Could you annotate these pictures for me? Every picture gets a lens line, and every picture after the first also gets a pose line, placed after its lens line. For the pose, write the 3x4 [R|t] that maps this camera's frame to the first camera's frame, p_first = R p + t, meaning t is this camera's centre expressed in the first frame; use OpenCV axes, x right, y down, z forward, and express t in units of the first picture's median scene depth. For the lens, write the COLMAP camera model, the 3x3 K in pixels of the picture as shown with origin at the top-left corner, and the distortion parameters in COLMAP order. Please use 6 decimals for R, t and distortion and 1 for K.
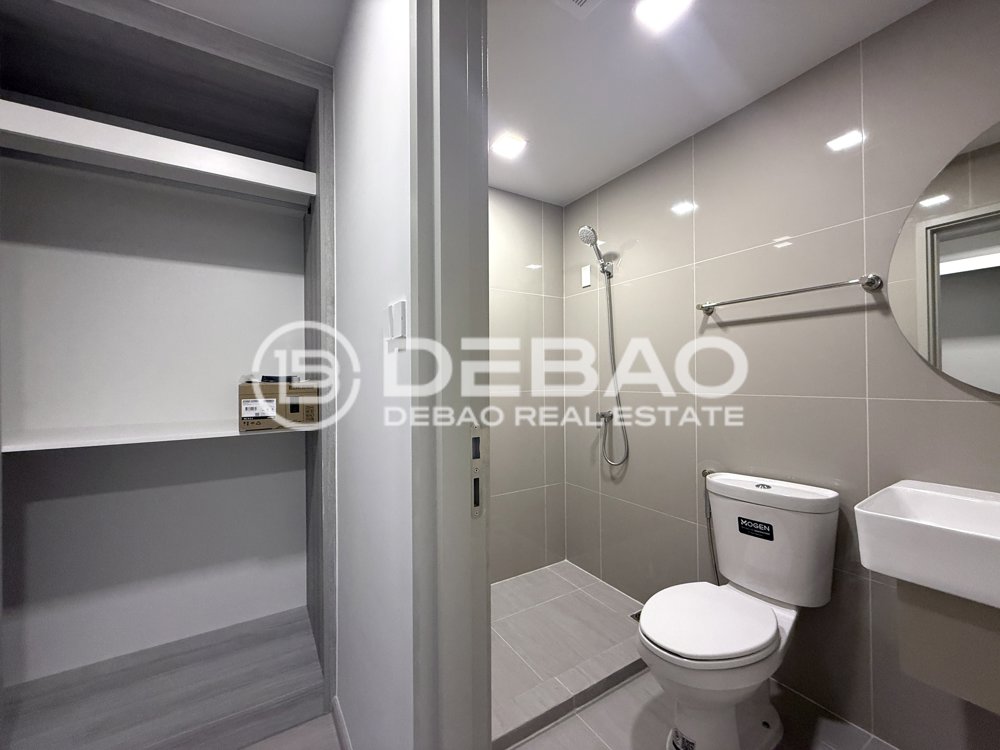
lens RADIAL K [[399.9, 0, 499.4], [0, 399.9, 377.2], [0, 0, 1]] dist [-0.000687, 0.000668]
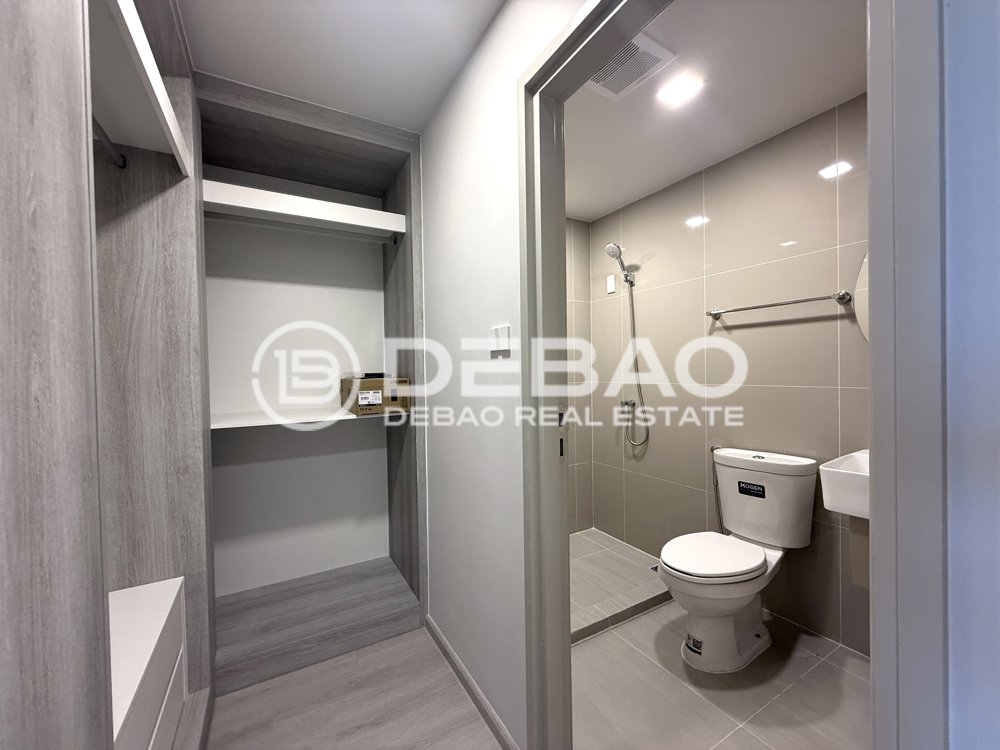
lens RADIAL K [[399.9, 0, 498.8], [0, 399.9, 376.1], [0, 0, 1]] dist [-0.000687, 0.000668]
pose [[0.999509, -0.007060, -0.030531, -0.123316], [0.007595, 0.999819, 0.017466, -0.013022], [0.030402, -0.017689, 0.999381, -0.288661]]
